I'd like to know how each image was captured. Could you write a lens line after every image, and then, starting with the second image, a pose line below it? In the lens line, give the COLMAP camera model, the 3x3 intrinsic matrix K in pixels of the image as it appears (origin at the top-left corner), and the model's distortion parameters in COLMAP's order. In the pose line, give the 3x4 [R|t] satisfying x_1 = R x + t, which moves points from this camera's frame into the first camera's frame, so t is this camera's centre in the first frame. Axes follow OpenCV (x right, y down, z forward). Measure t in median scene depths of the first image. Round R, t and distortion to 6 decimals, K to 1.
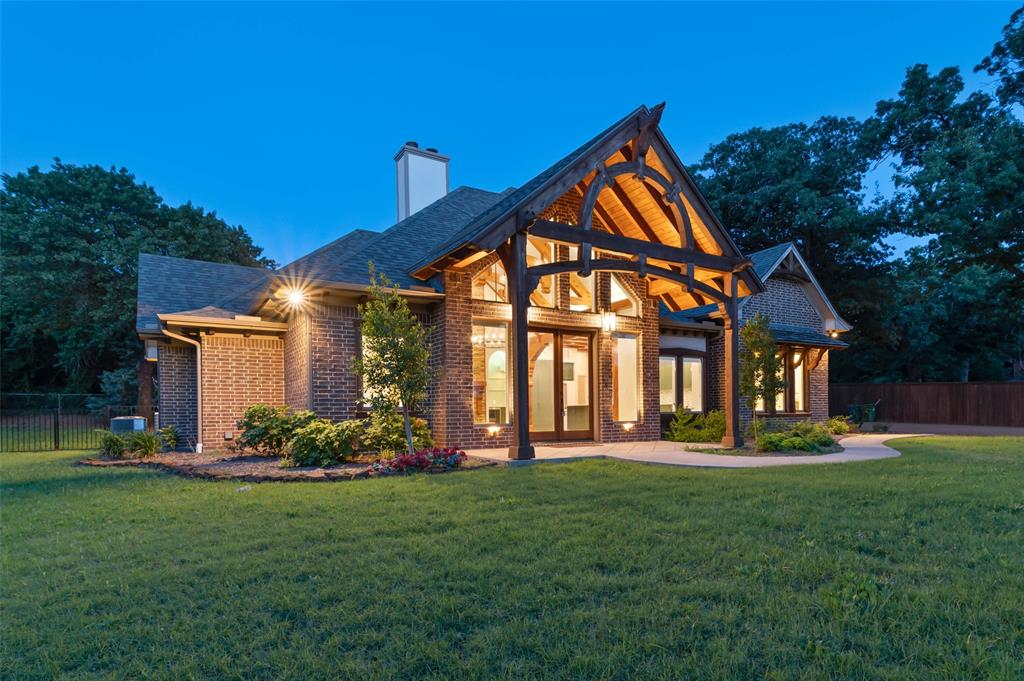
lens RADIAL K [[471.2, 0, 512.5], [0, 471.2, 339.2], [0, 0, 1]] dist [-0.013472, 0.001020]
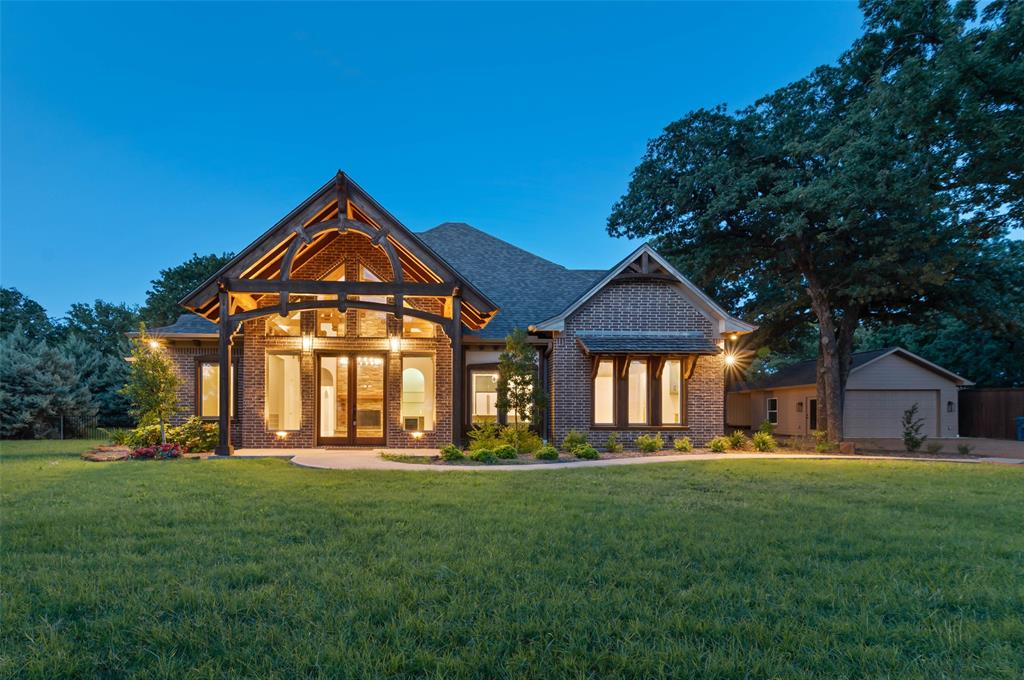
lens RADIAL K [[471.2, 0, 516.7], [0, 471.2, 343.1], [0, 0, 1]] dist [-0.013472, 0.001020]
pose [[0.921505, -0.050771, -0.385034, 0.883346], [0.049683, 0.998683, -0.012780, -0.009903], [0.385176, -0.007353, 0.922814, 0.043169]]
